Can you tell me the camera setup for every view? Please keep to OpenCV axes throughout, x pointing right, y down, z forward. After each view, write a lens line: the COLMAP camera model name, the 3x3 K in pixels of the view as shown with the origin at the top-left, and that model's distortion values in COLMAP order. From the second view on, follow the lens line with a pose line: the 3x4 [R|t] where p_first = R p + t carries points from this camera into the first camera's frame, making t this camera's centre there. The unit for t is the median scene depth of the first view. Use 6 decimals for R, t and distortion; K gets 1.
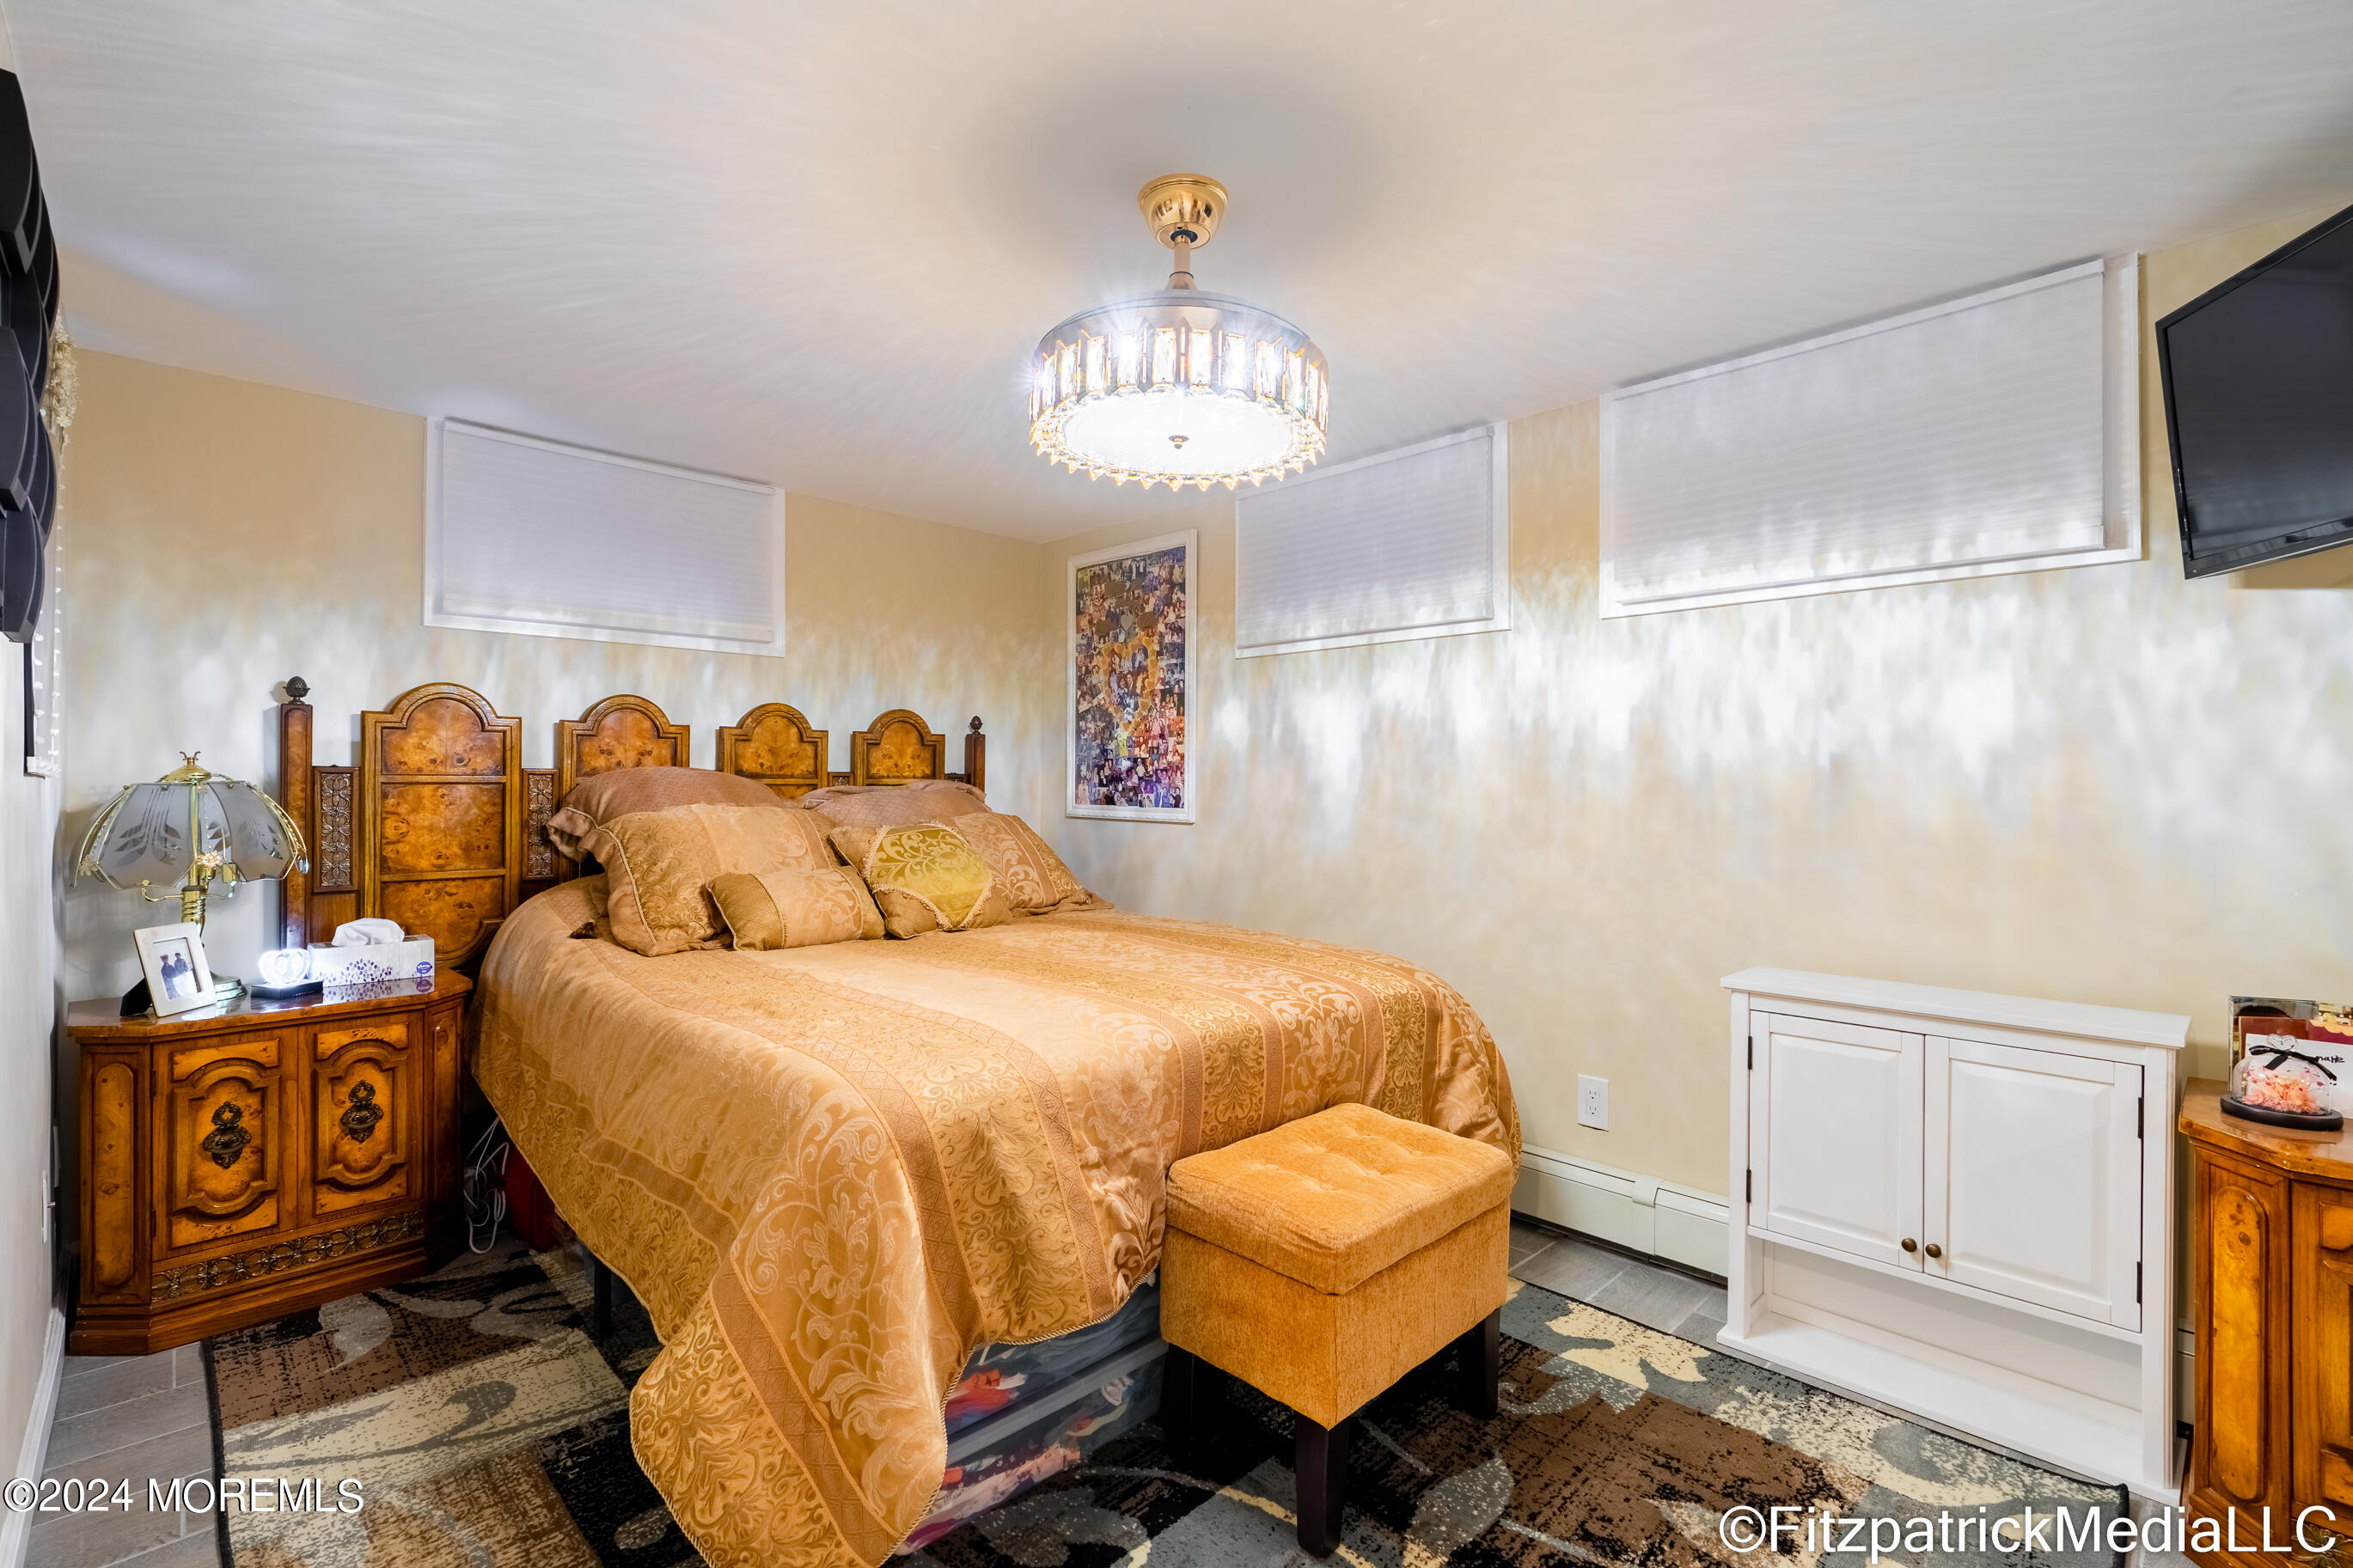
lens RADIAL K [[1047.6, 0, 1173.5], [0, 1047.6, 784.1], [0, 0, 1]] dist [-0.008208, 0.002798]
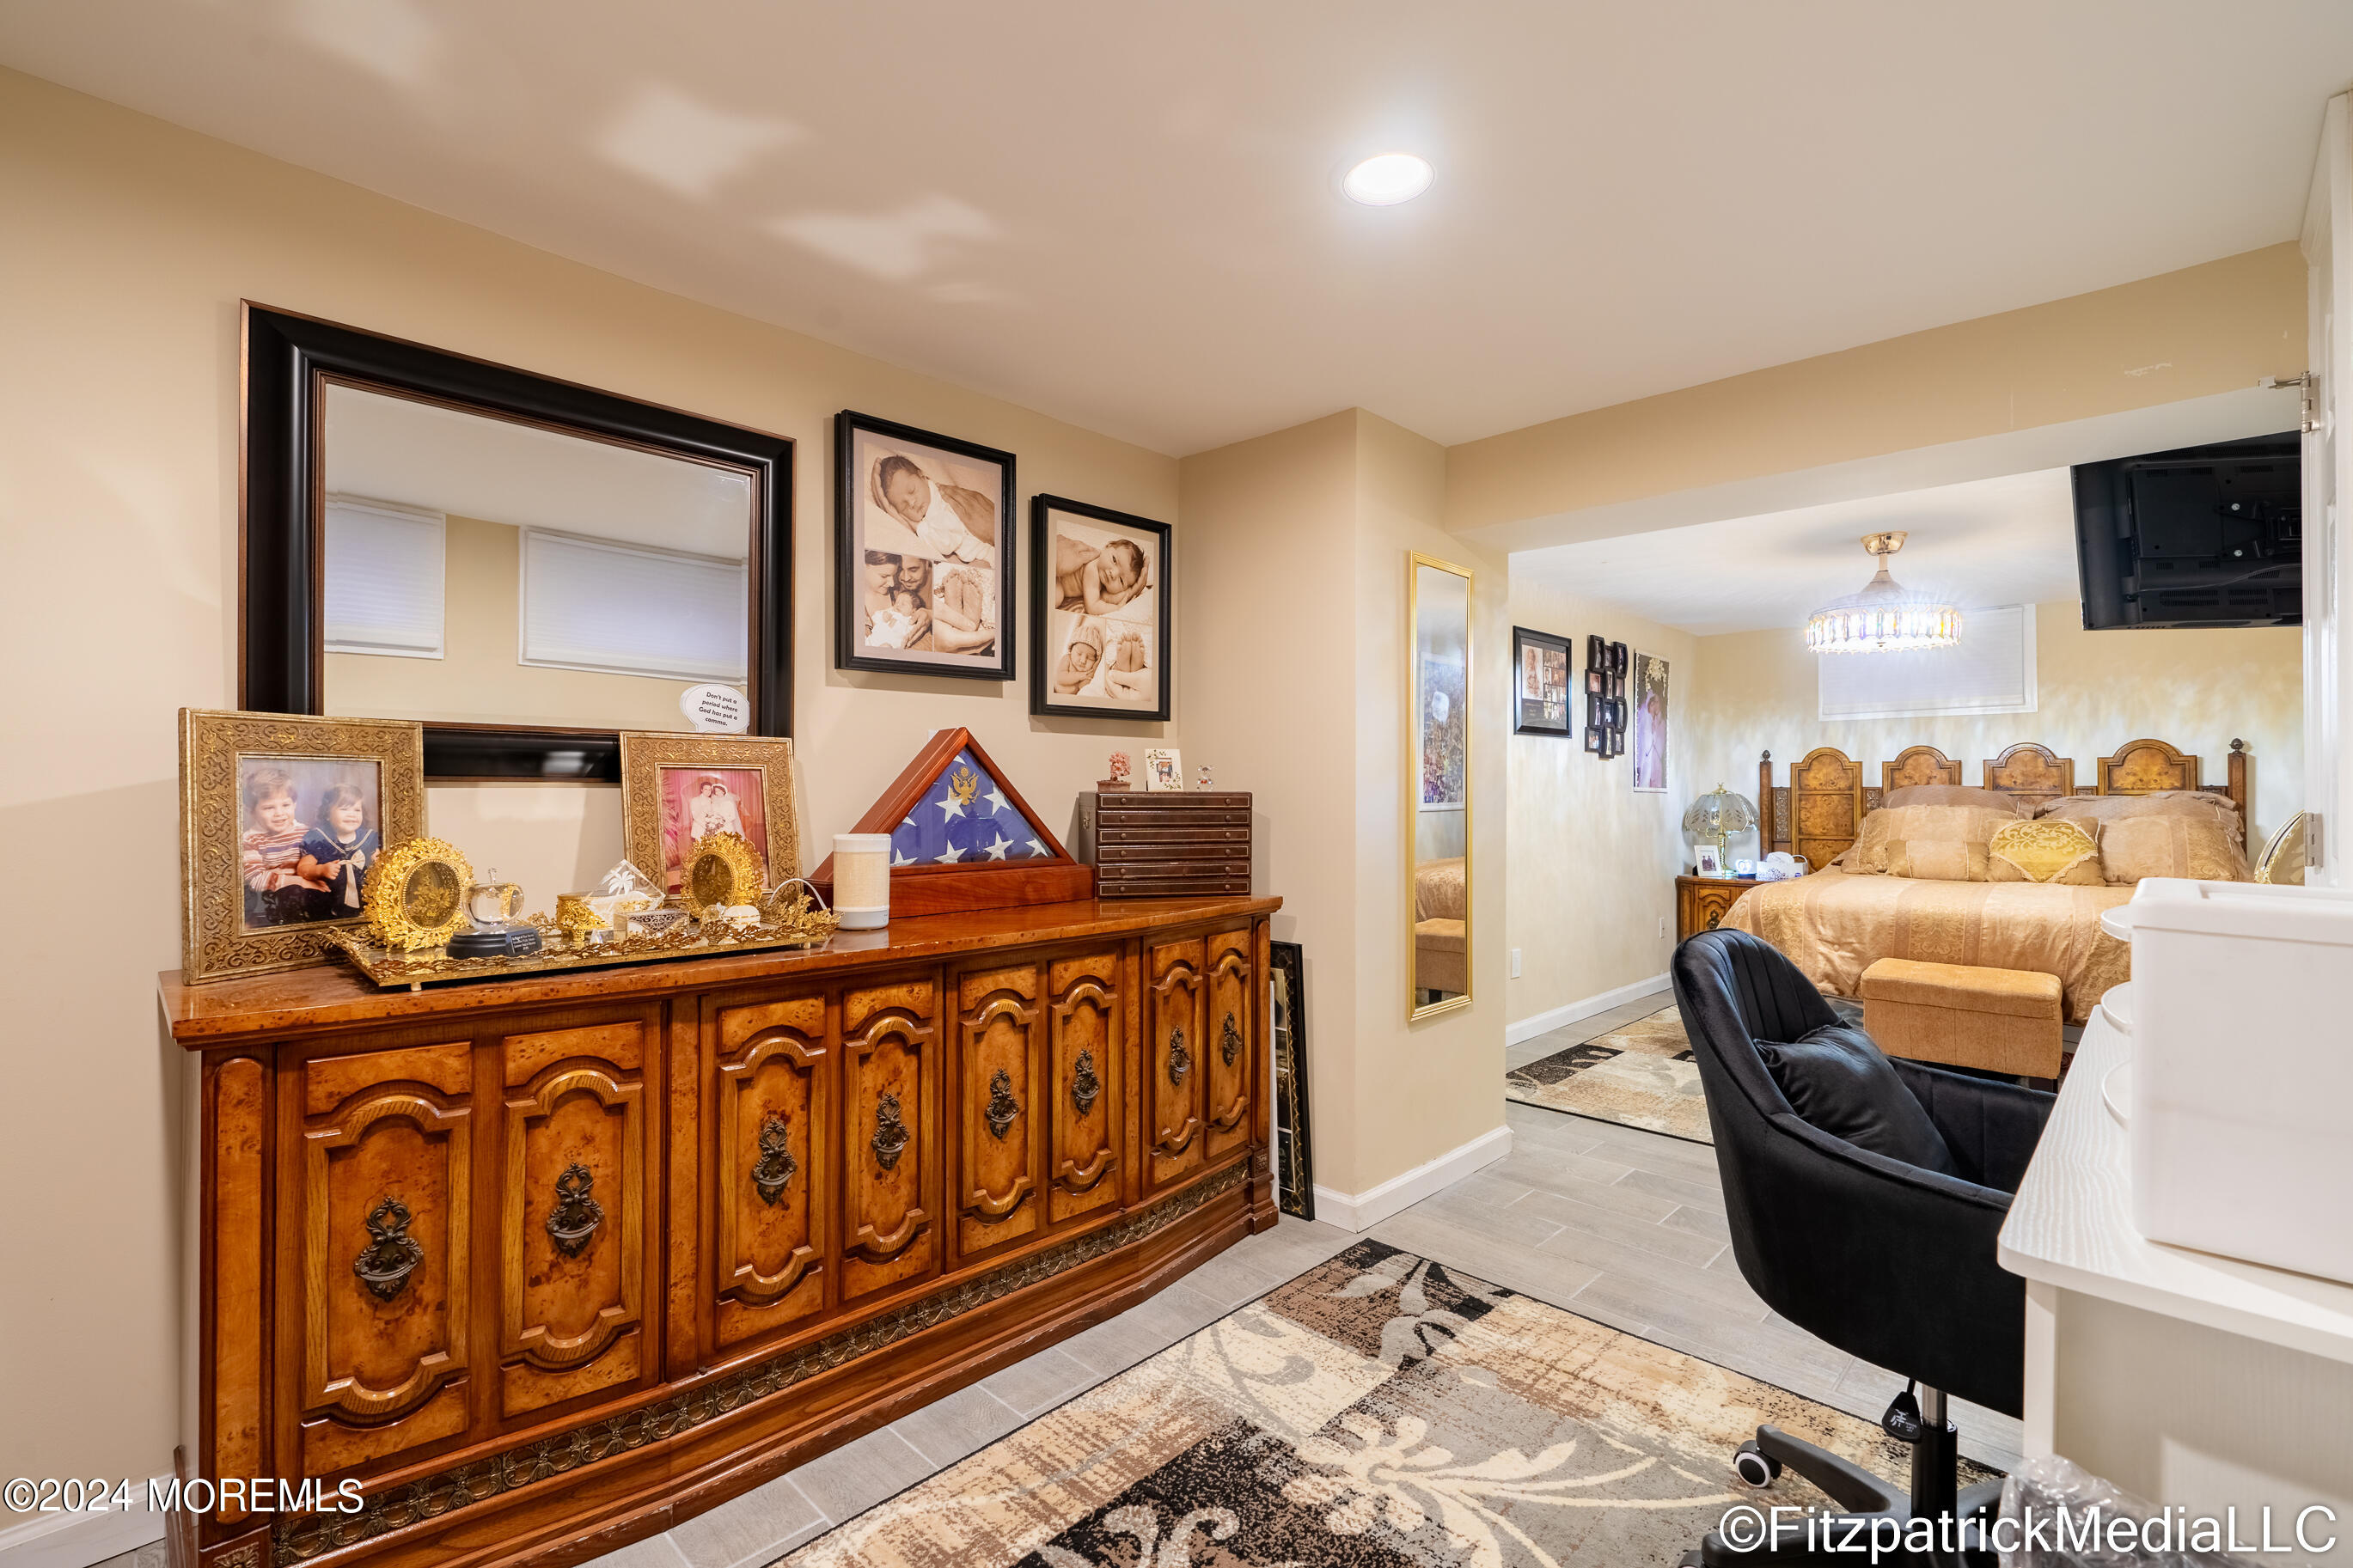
lens RADIAL K [[1047.6, 0, 1174.3], [0, 1047.6, 790.4], [0, 0, 1]] dist [-0.008208, 0.002798]
pose [[0.022740, -0.009046, -0.999700, 1.207502], [-0.000704, 0.999959, -0.009064, 0.009524], [0.999741, 0.000910, 0.022732, -0.326473]]
